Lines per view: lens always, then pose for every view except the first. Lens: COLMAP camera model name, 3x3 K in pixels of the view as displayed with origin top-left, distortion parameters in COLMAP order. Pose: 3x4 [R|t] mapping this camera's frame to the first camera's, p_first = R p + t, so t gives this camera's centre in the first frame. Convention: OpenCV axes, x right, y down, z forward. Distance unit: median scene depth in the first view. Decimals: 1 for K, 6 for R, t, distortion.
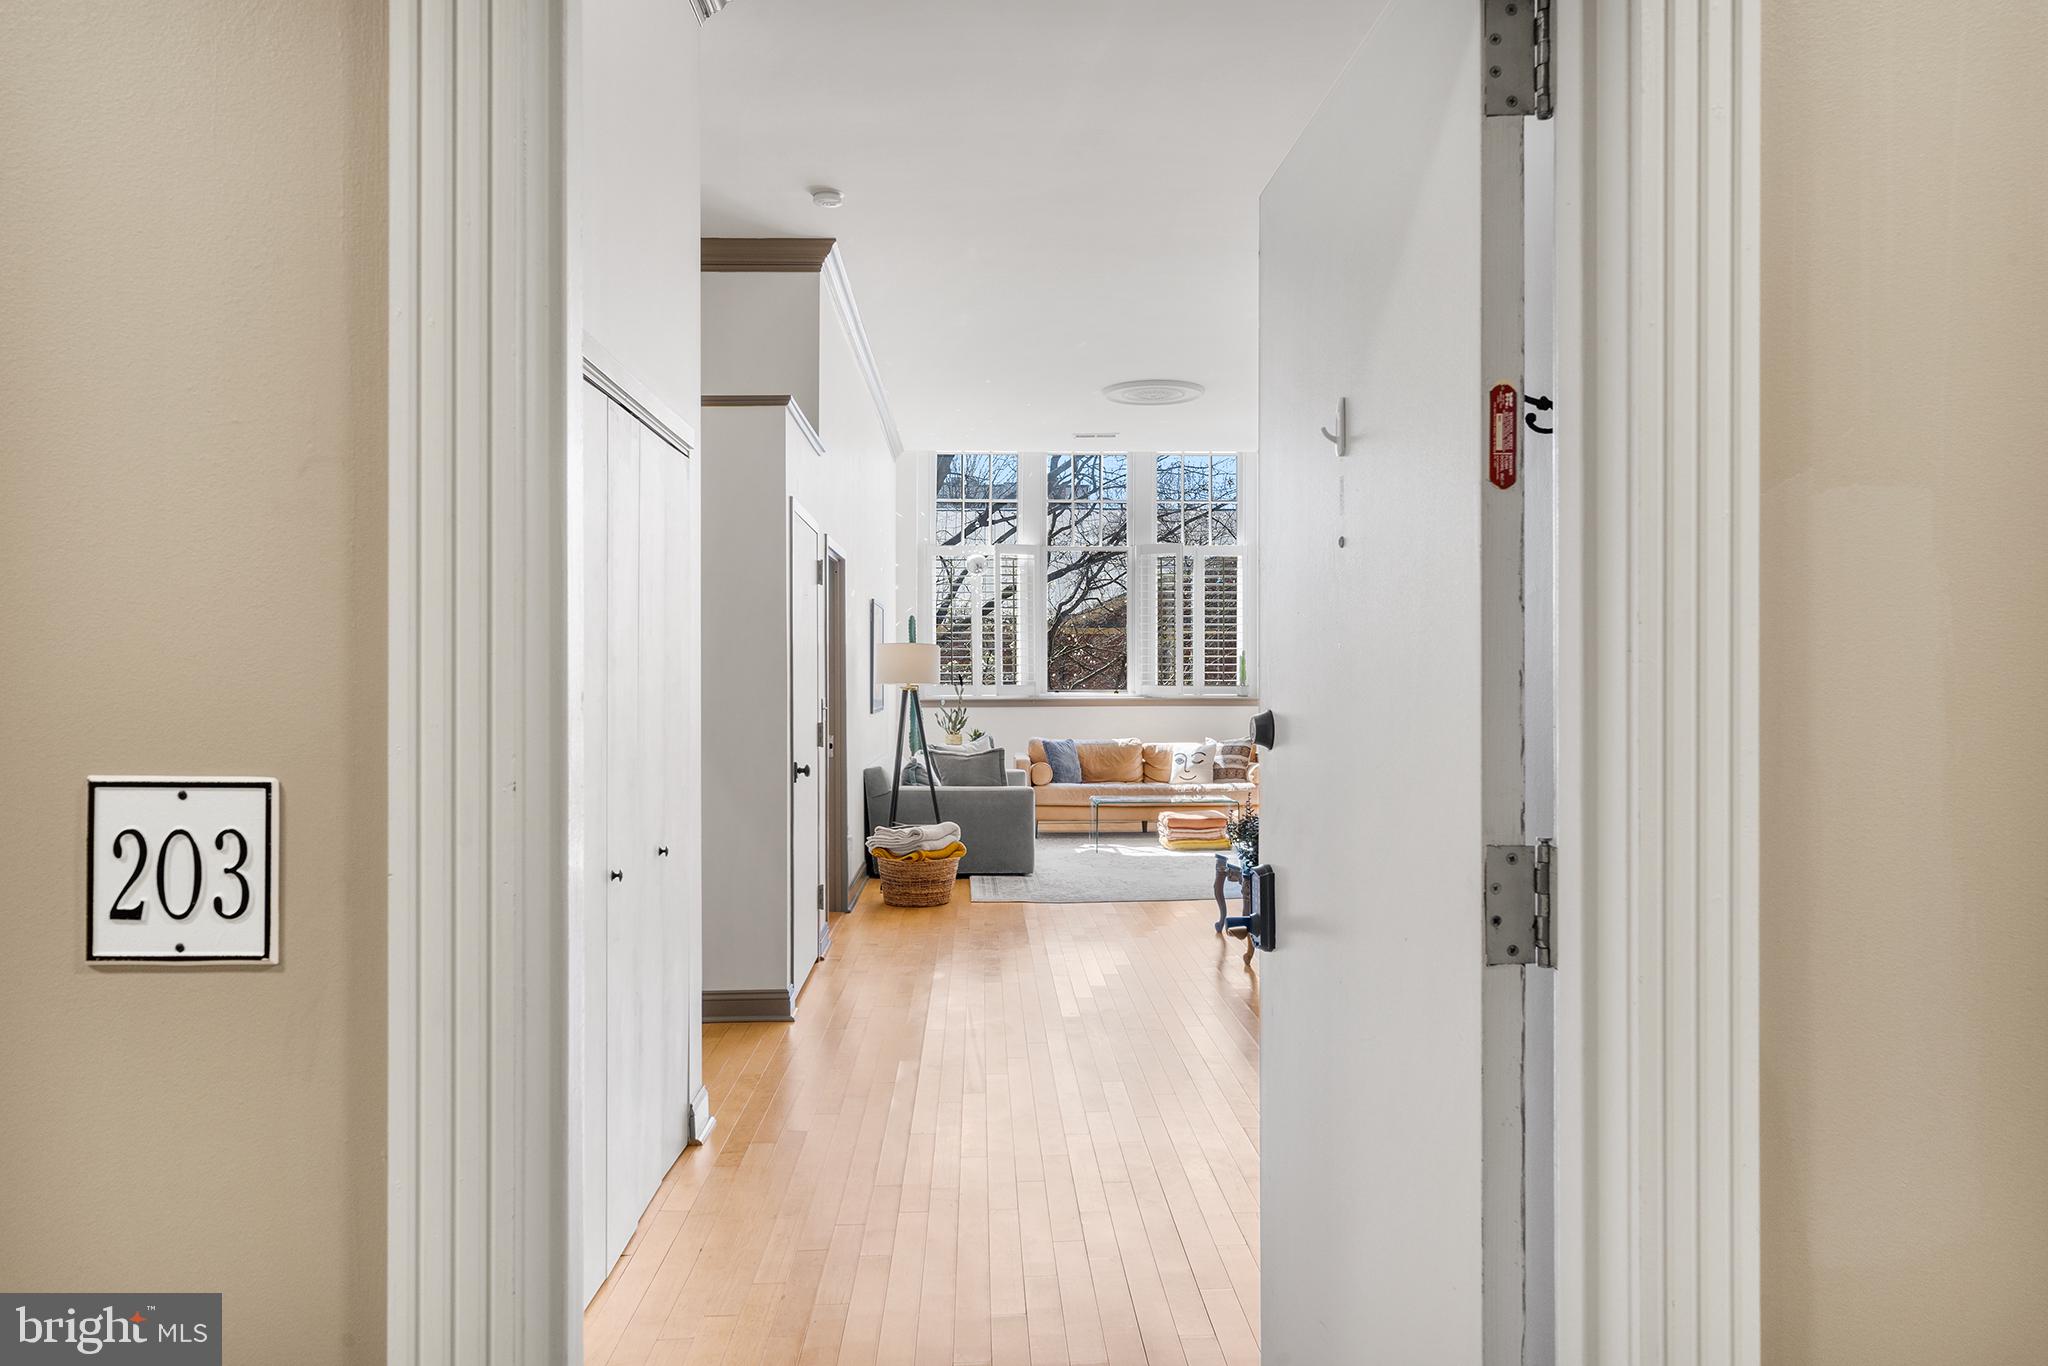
lens RADIAL K [[1383.4, 0, 1040.4], [0, 1383.4, 687.0], [0, 0, 1]] dist [-0.011116, 0.000842]
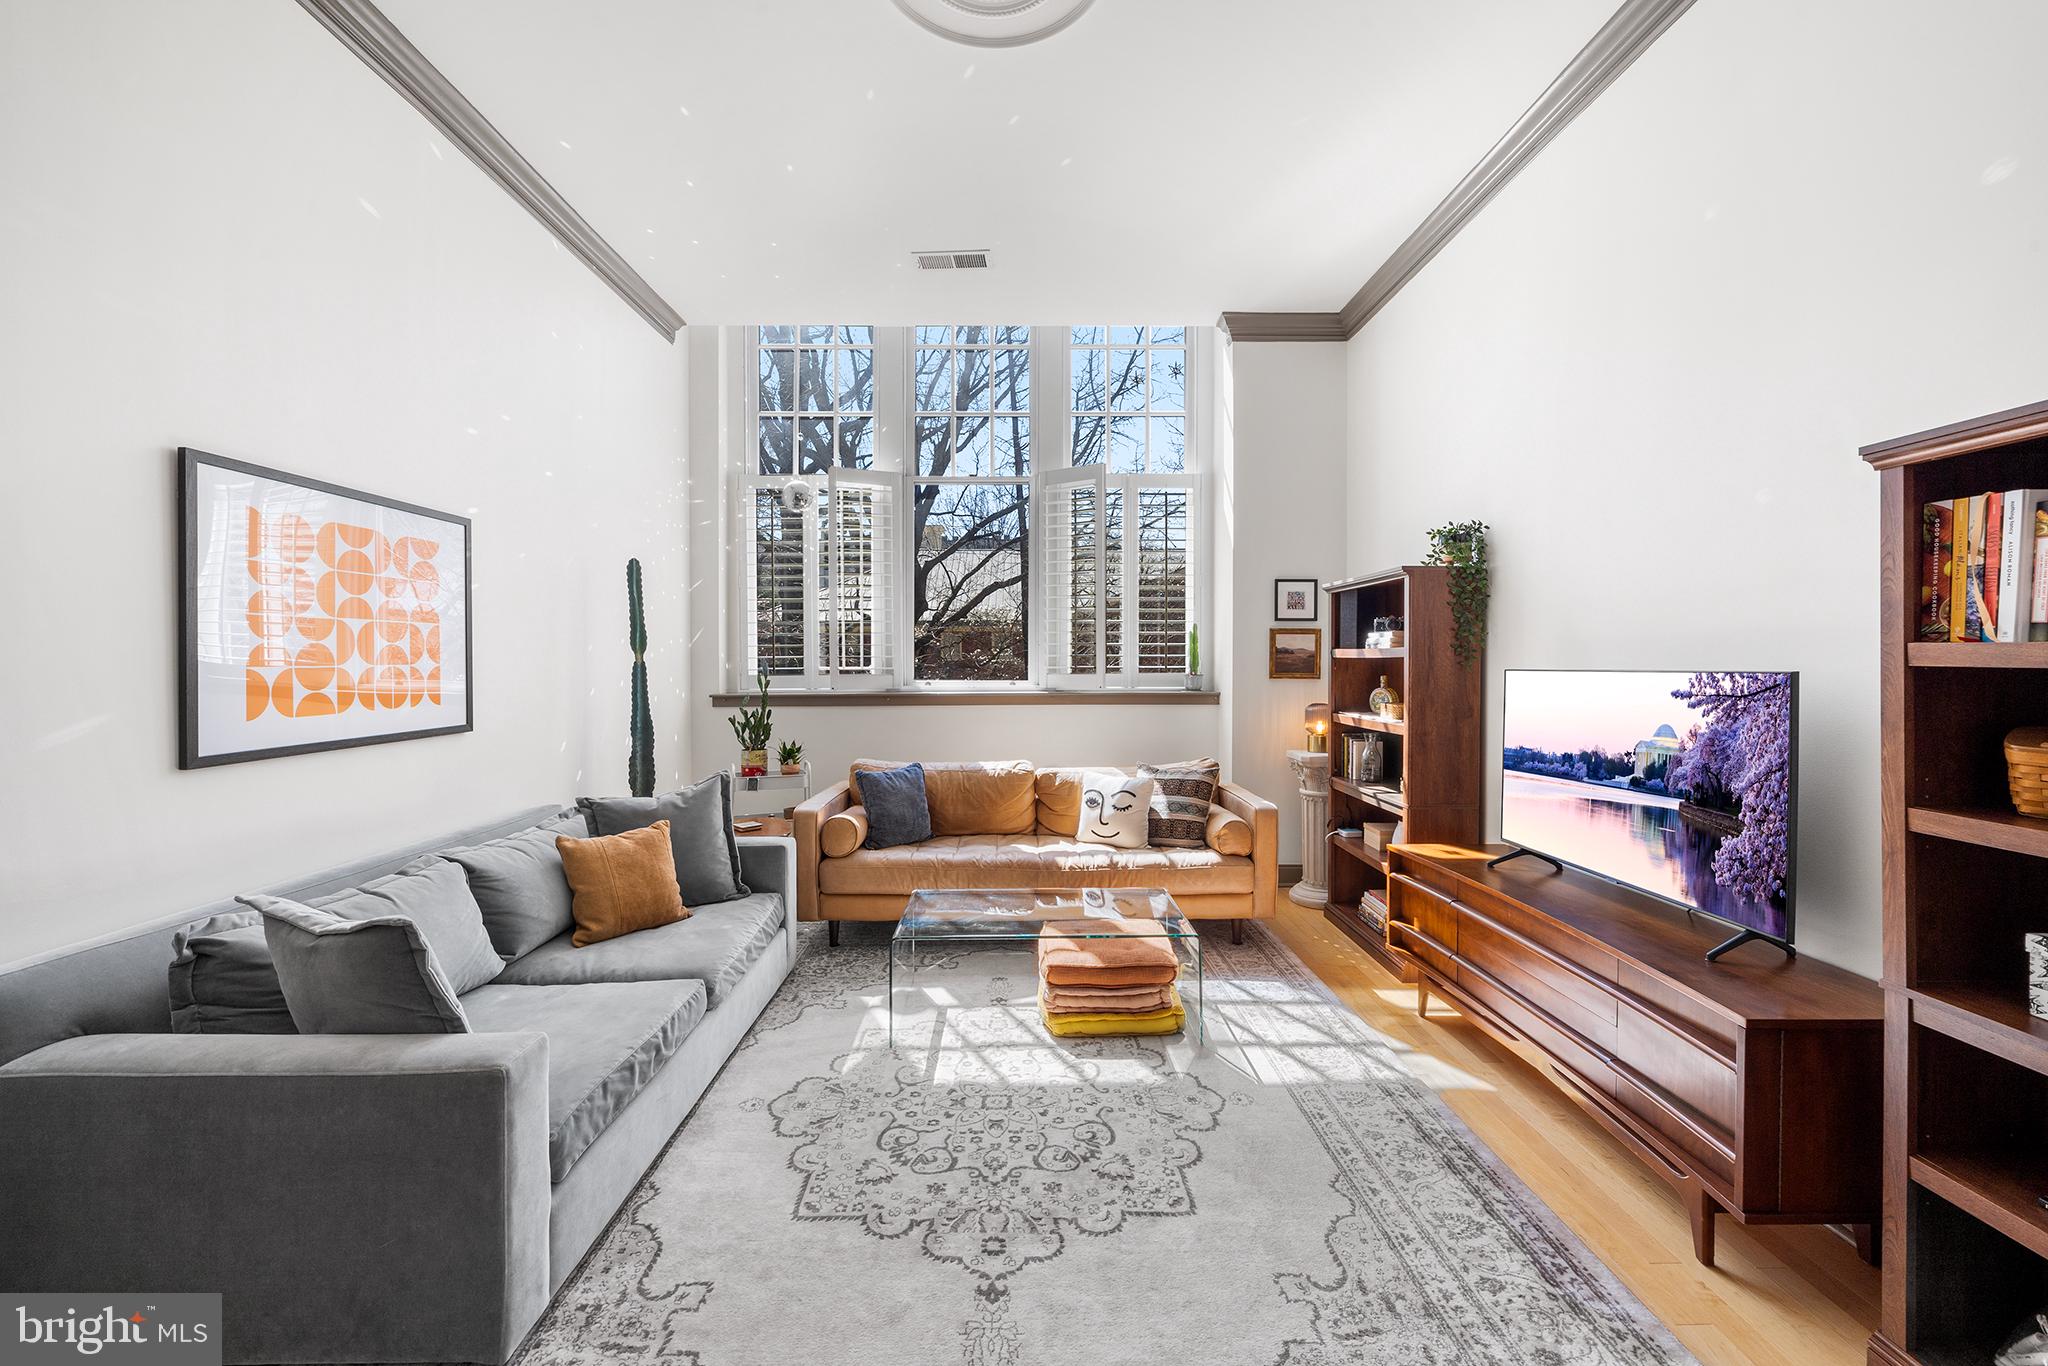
lens RADIAL K [[801.3, 0, 1034.2], [0, 801.3, 669.6], [0, 0, 1]] dist [-0.002879, 0.000571]
pose [[0.999584, 0.001530, -0.028793, 0.105981], [-0.001382, 0.999986, 0.005177, -0.007415], [0.028801, -0.005136, 0.999572, 0.811448]]
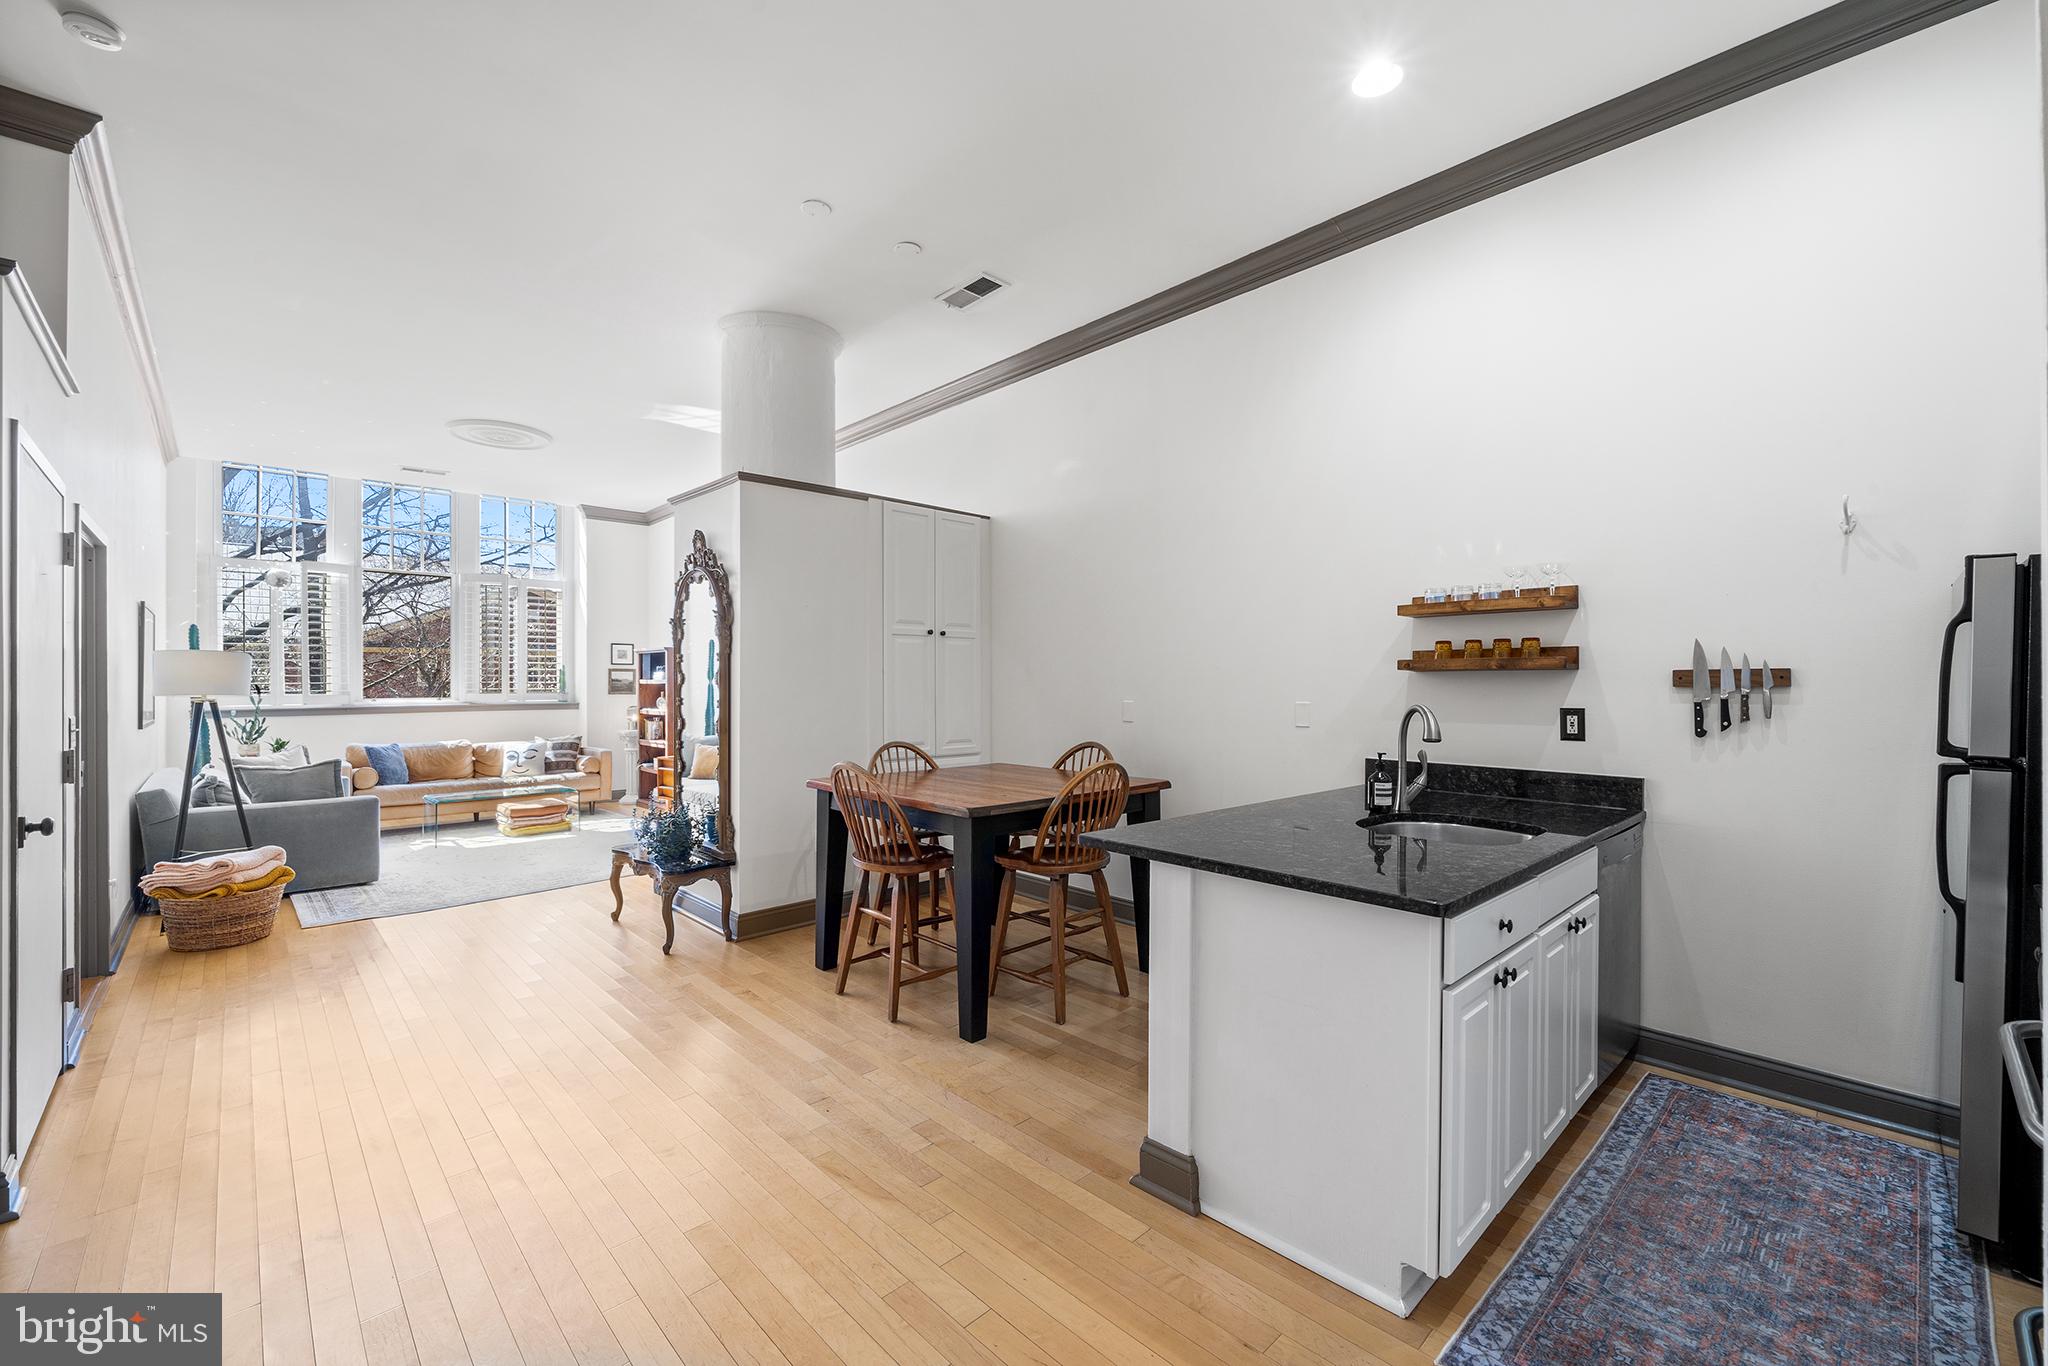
lens RADIAL K [[828.9, 0, 1023.7], [0, 828.9, 680.0], [0, 0, 1]] dist [-0.000973, -0.000715]
pose [[0.753440, 0.001177, 0.657516, -0.043652], [0.007645, 0.999915, -0.010549, -0.002441], [-0.657473, 0.012974, 0.753367, 0.221741]]
